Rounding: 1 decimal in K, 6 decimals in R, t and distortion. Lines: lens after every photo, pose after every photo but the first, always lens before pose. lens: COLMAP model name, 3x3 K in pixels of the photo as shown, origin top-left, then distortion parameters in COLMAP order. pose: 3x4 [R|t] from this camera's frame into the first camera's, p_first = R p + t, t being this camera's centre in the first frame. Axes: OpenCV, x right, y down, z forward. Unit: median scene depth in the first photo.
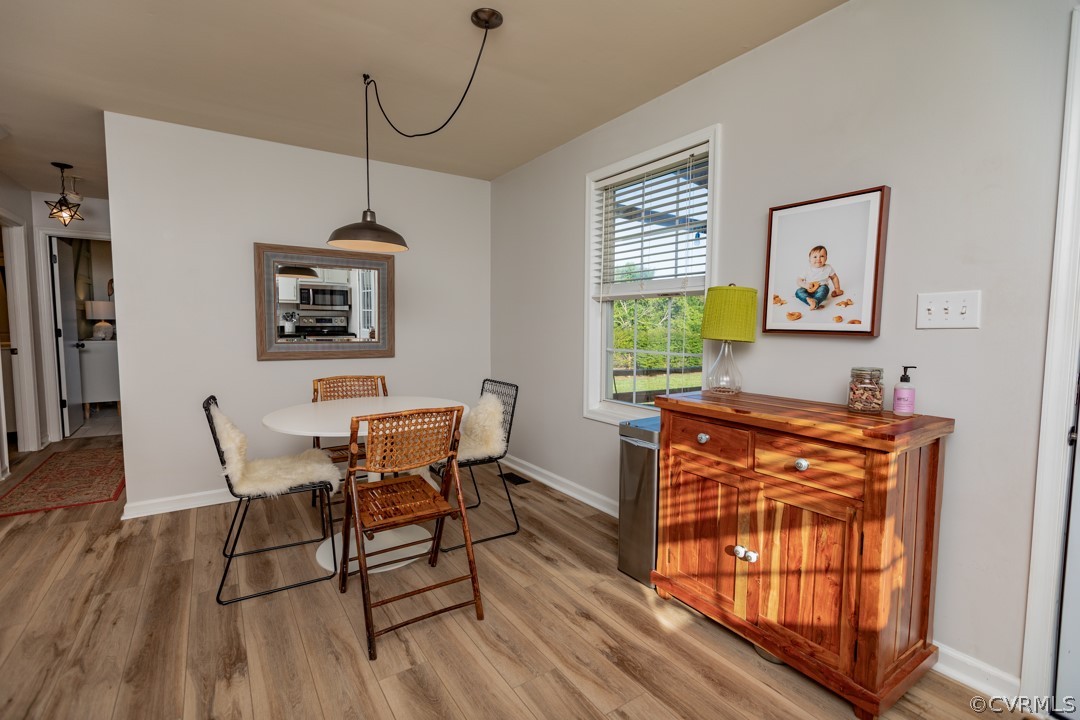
lens RADIAL K [[478.8, 0, 533.3], [0, 478.8, 358.3], [0, 0, 1]] dist [0.000974, -0.000176]
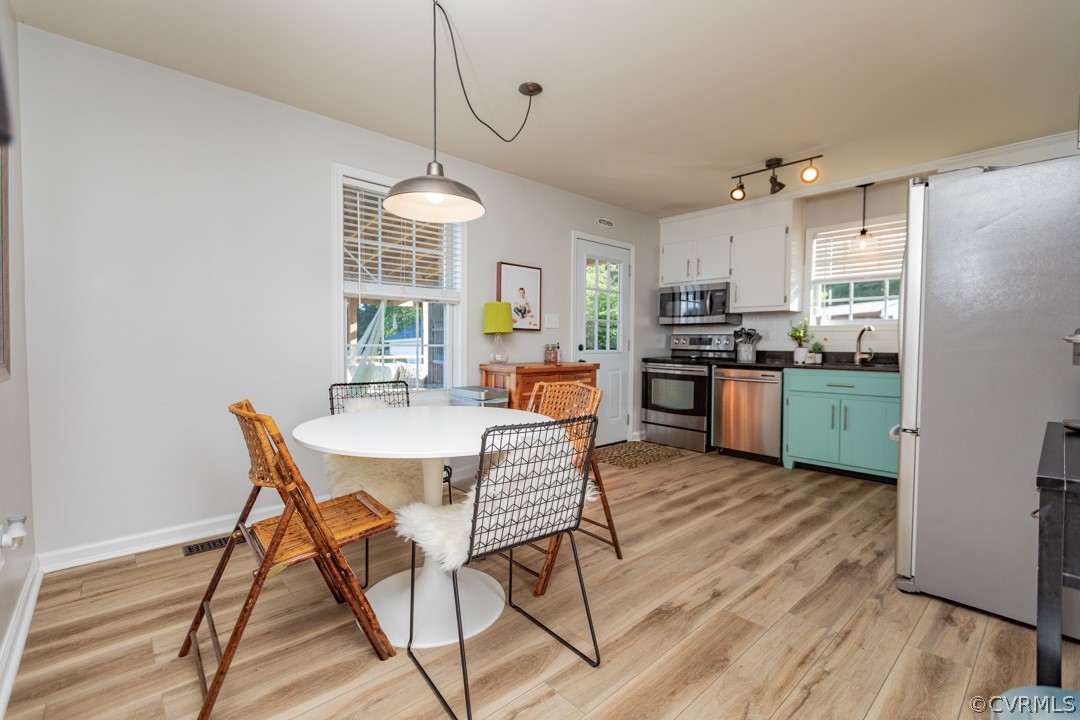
lens RADIAL K [[478.8, 0, 533.3], [0, 478.8, 358.3], [0, 0, 1]] dist [0.000974, -0.000176]
pose [[-0.142493, -0.038365, 0.989052, -1.495017], [0.062389, 0.996913, 0.047658, -0.025546], [-0.987828, 0.068497, -0.139659, 1.275464]]
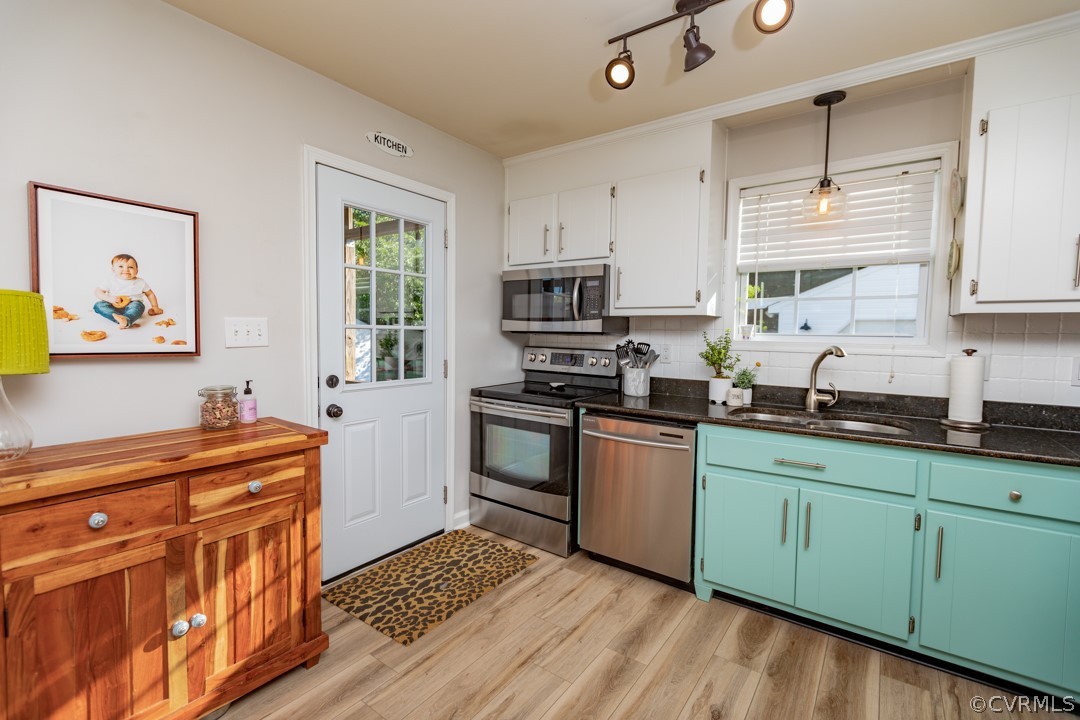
lens RADIAL K [[478.8, 0, 533.3], [0, 478.8, 358.3], [0, 0, 1]] dist [0.000974, -0.000176]
pose [[-0.343218, -0.061079, 0.937268, -0.472266], [0.050043, 0.995277, 0.083185, -0.085413], [-0.937922, 0.075454, -0.338541, 0.626620]]
